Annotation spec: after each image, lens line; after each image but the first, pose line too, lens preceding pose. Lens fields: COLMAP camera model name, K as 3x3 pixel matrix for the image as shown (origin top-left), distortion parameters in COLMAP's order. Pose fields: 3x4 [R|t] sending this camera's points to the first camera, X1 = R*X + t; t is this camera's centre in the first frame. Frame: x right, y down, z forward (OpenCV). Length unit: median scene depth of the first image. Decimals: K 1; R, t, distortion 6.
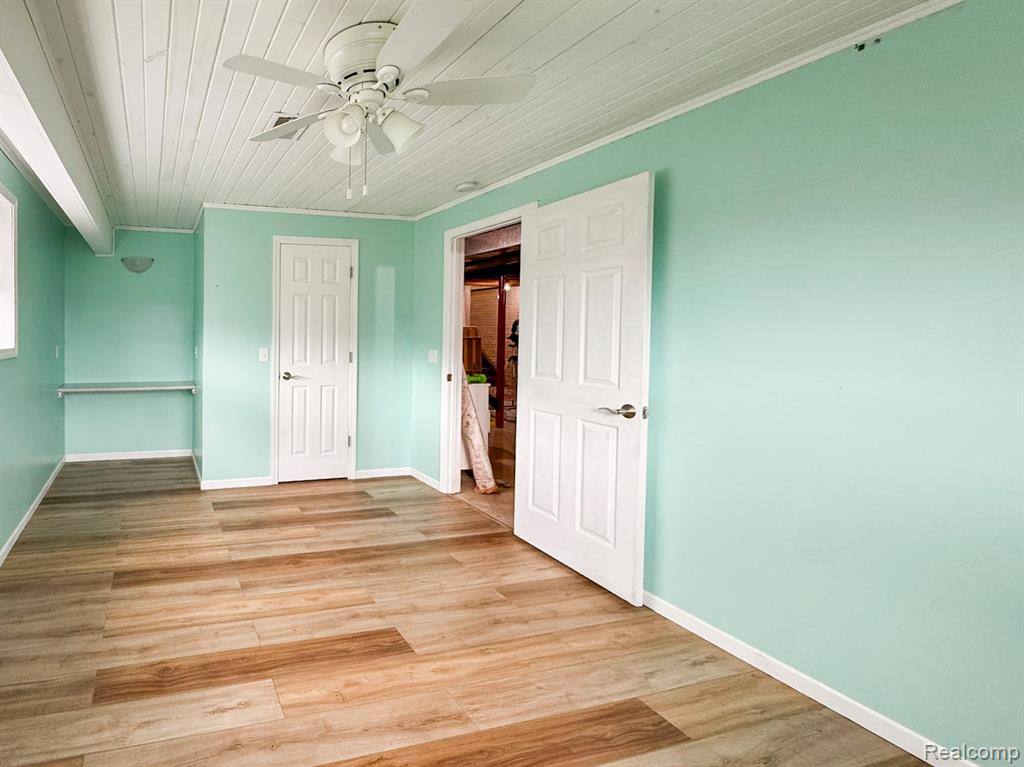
lens RADIAL K [[419.0, 0, 512.0], [0, 419.0, 383.5], [0, 0, 1]] dist [-0.001403, -0.000356]
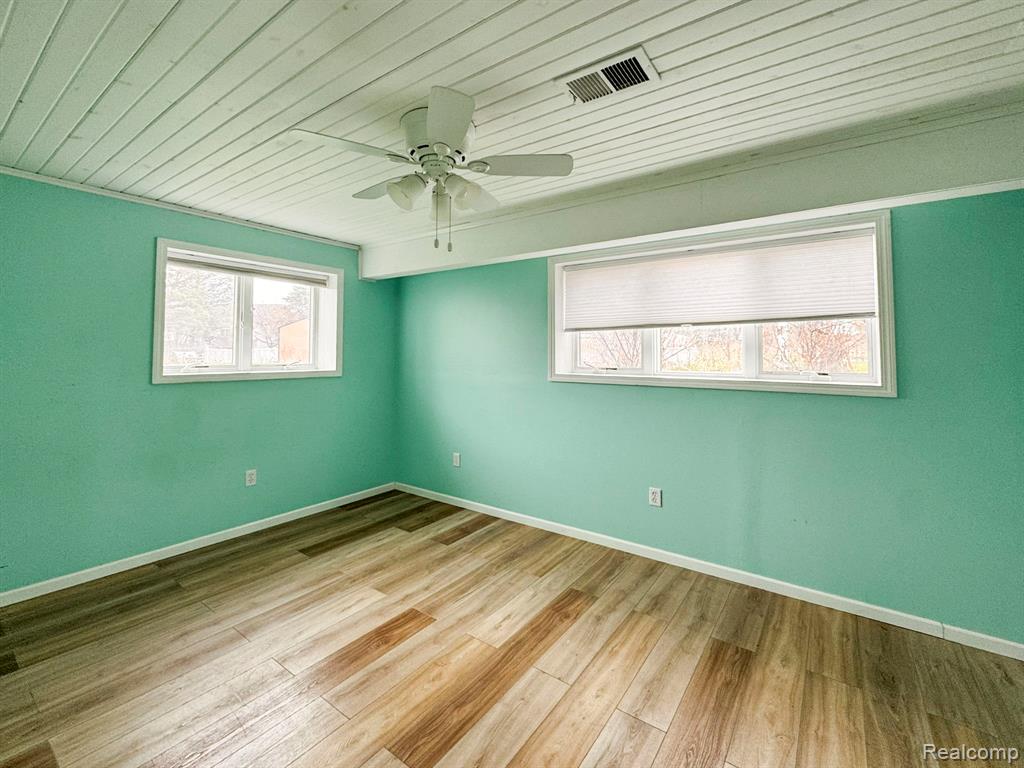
lens RADIAL K [[419.0, 0, 512.0], [0, 419.0, 384.0], [0, 0, 1]] dist [-0.001403, -0.000356]
pose [[-0.980076, 0.011830, -0.198271, -0.372770], [-0.028470, 0.979551, 0.199174, -0.300903], [0.196572, 0.200850, -0.959697, 1.995401]]
